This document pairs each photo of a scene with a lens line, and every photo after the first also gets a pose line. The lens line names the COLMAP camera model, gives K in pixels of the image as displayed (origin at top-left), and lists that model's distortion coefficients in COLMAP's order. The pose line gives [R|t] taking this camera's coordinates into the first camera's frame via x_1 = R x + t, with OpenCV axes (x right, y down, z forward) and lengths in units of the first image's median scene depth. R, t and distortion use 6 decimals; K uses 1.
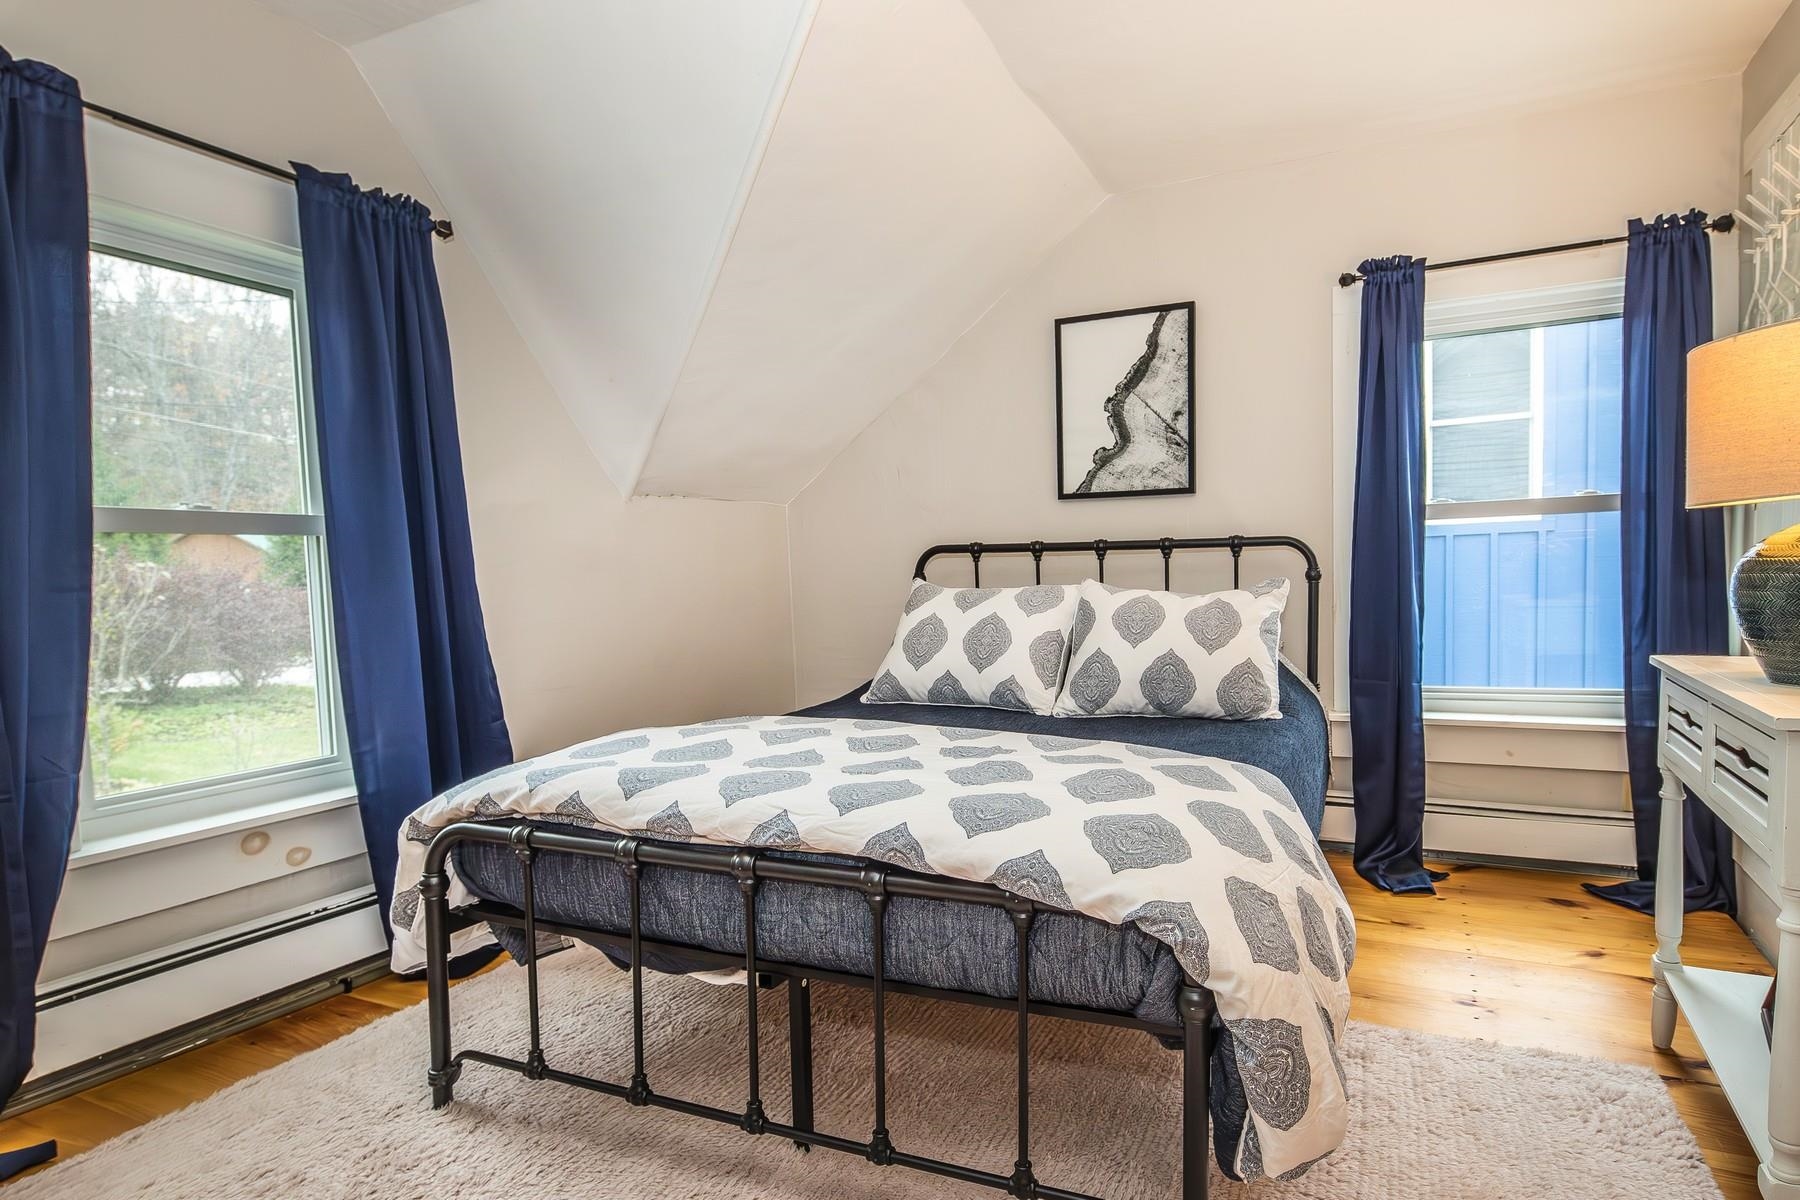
lens RADIAL K [[943.2, 0, 901.3], [0, 943.2, 616.2], [0, 0, 1]] dist [0.003397, 0.001259]
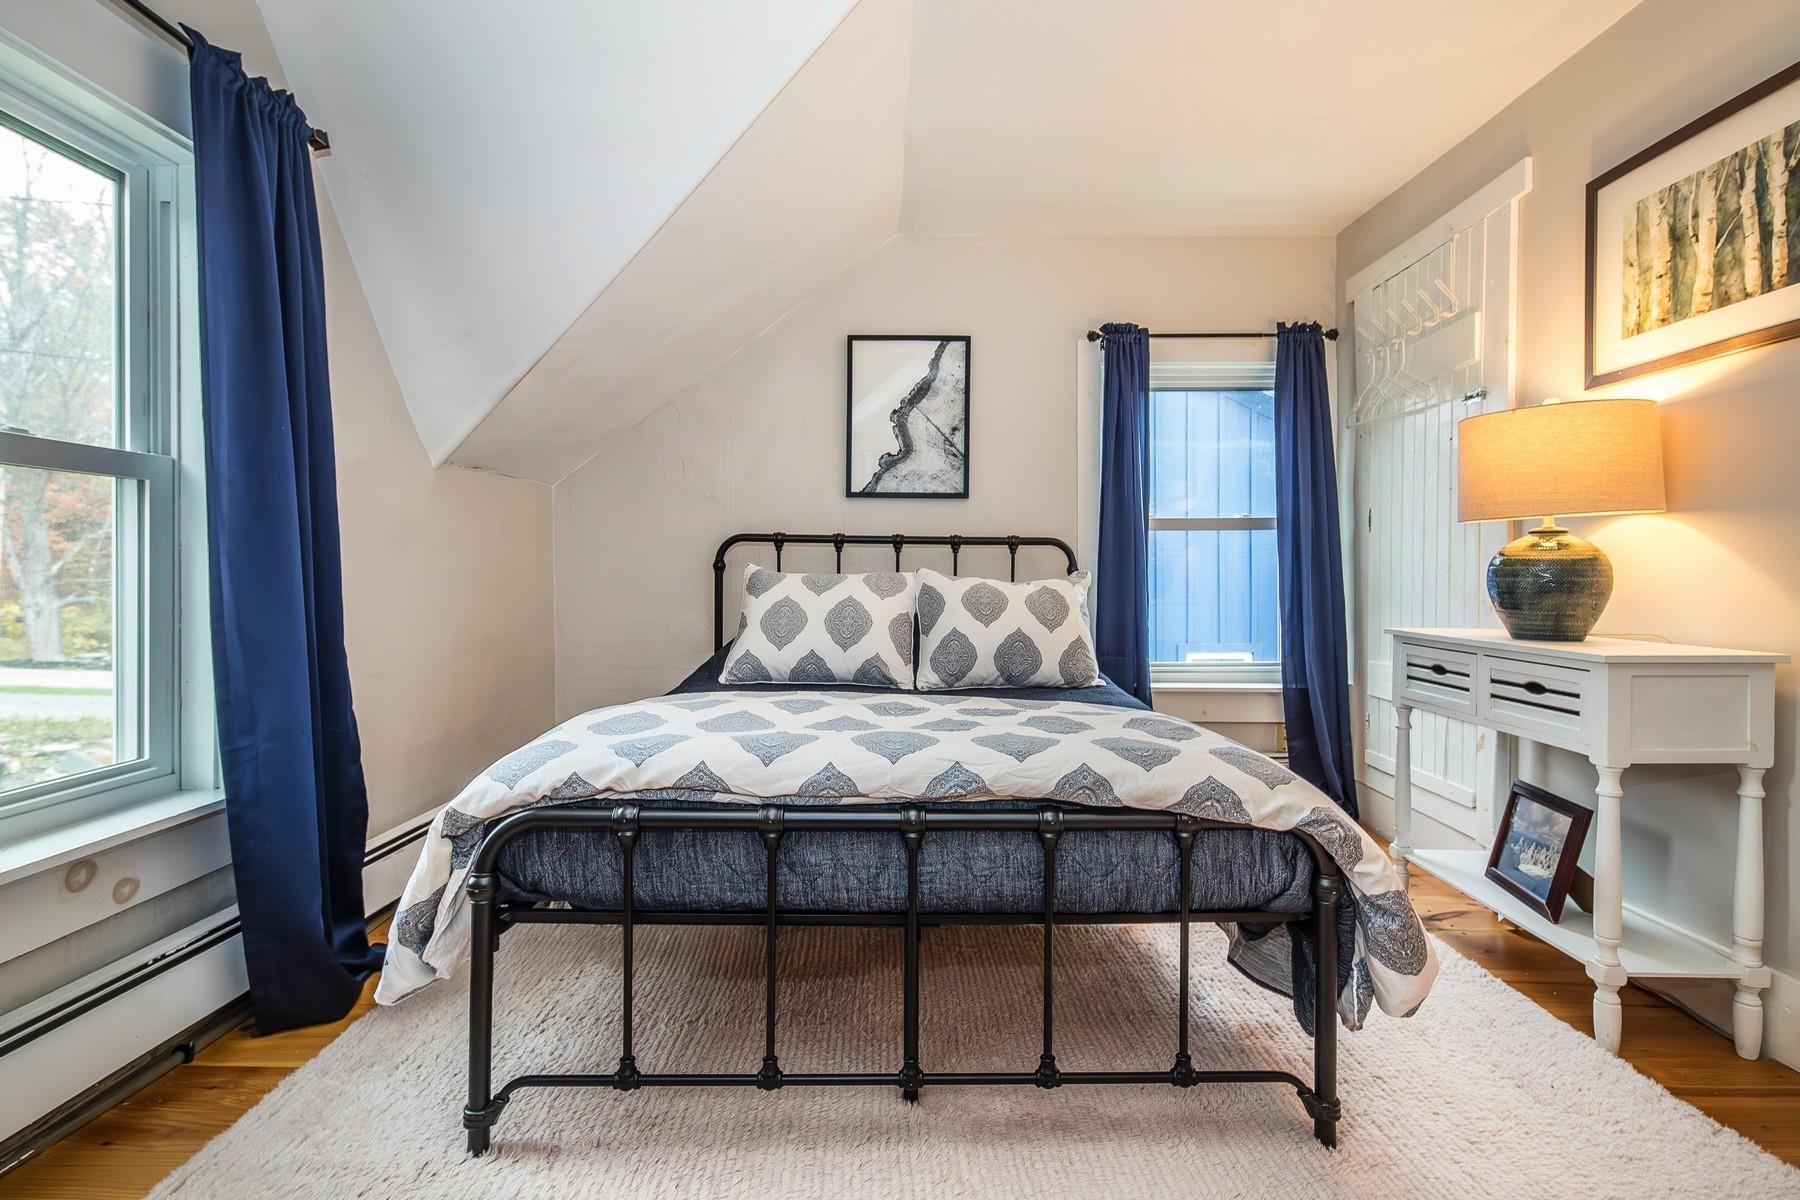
lens RADIAL K [[892.6, 0, 908.6], [0, 892.6, 559.0], [0, 0, 1]] dist [0.006406, 0.000288]
pose [[0.912294, 0.033997, 0.408122, -0.260107], [-0.008671, 0.997928, -0.063747, 0.018859], [-0.409444, 0.054617, 0.910699, 0.043099]]
